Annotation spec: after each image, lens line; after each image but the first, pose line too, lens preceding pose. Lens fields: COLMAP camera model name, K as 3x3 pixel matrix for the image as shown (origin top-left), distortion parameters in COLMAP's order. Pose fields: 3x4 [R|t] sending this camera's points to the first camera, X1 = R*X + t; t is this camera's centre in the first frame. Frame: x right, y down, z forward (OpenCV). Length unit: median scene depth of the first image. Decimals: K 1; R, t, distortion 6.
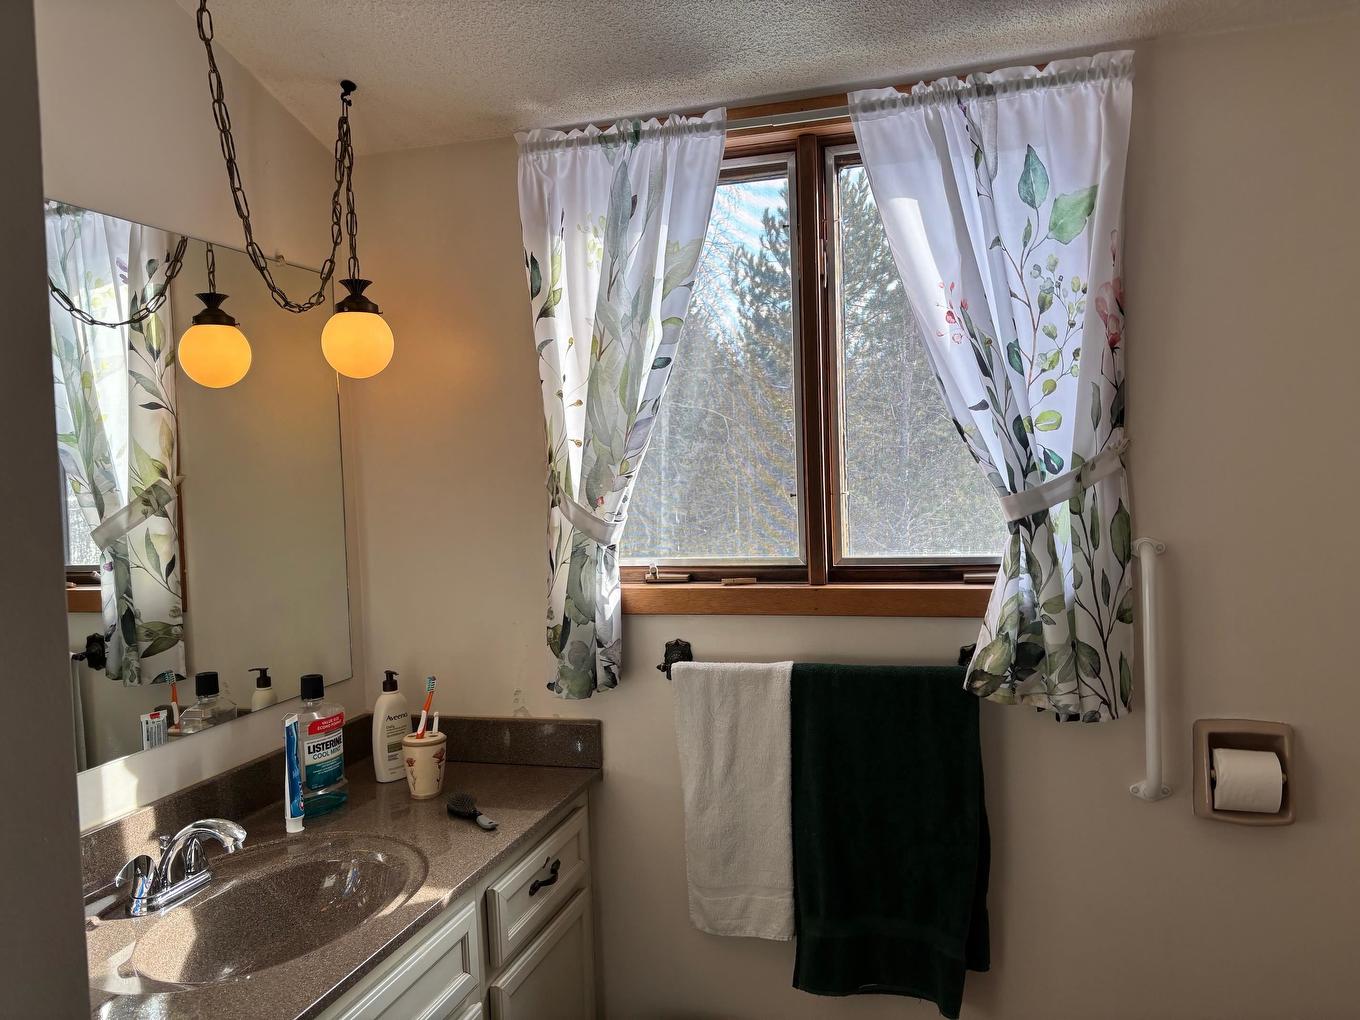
lens RADIAL K [[1107.4, 0, 677.6], [0, 1107.4, 482.0], [0, 0, 1]] dist [0.028967, 0.003288]
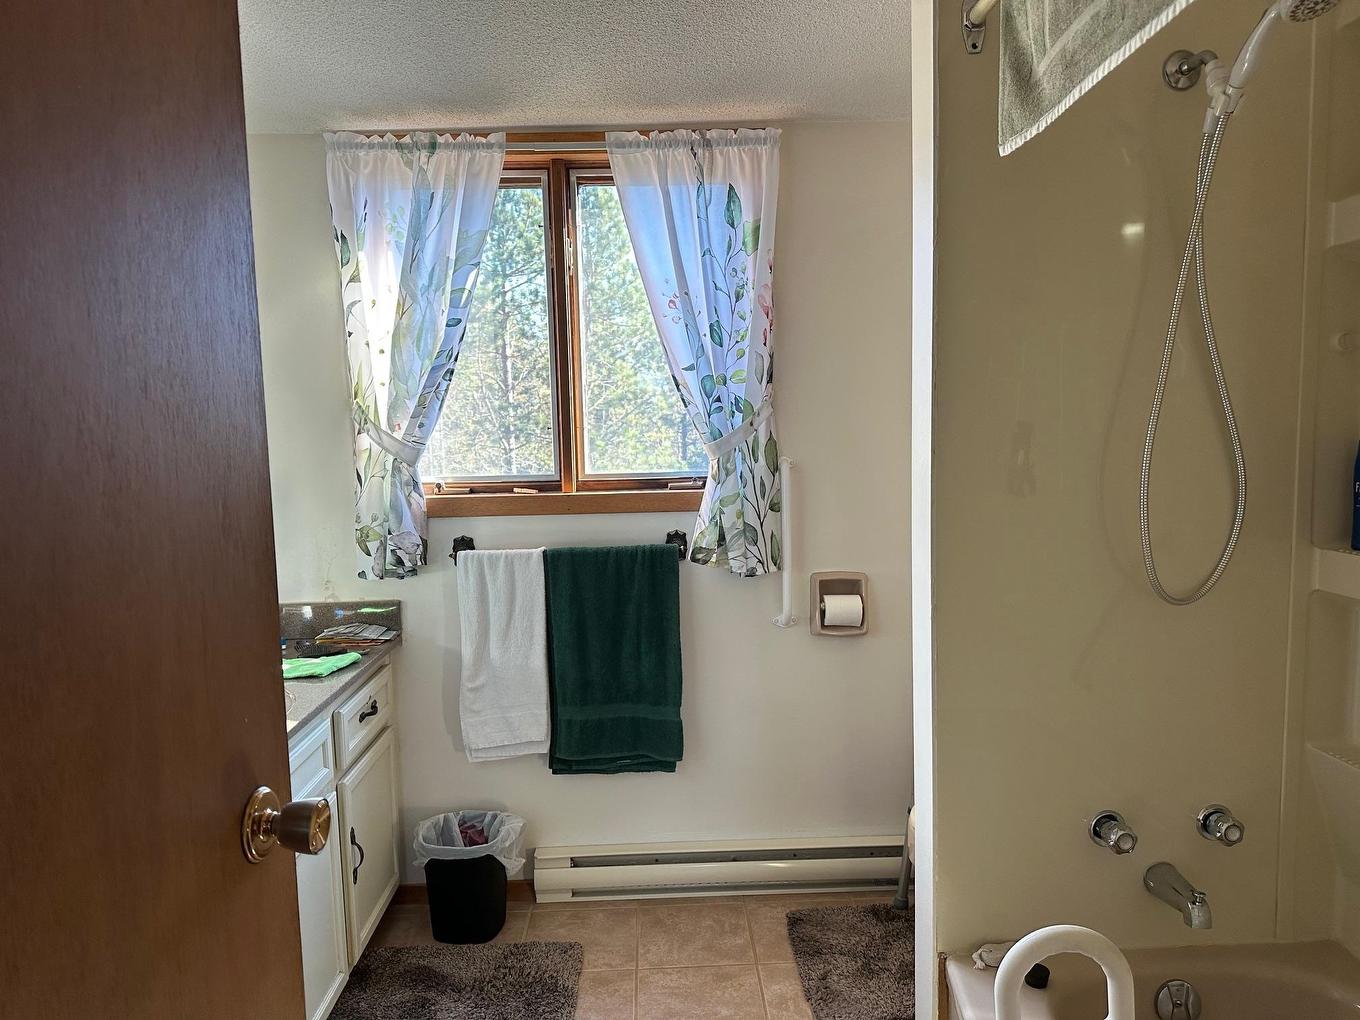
lens RADIAL K [[941.2, 0, 680.0], [0, 941.2, 510.0], [0, 0, 1]] dist [0.001965, 0.000300]
pose [[0.949213, -0.010993, 0.314442, -0.113810], [-0.004831, 0.998762, 0.049500, 0.058828], [-0.314597, -0.048505, 0.947985, -0.159864]]
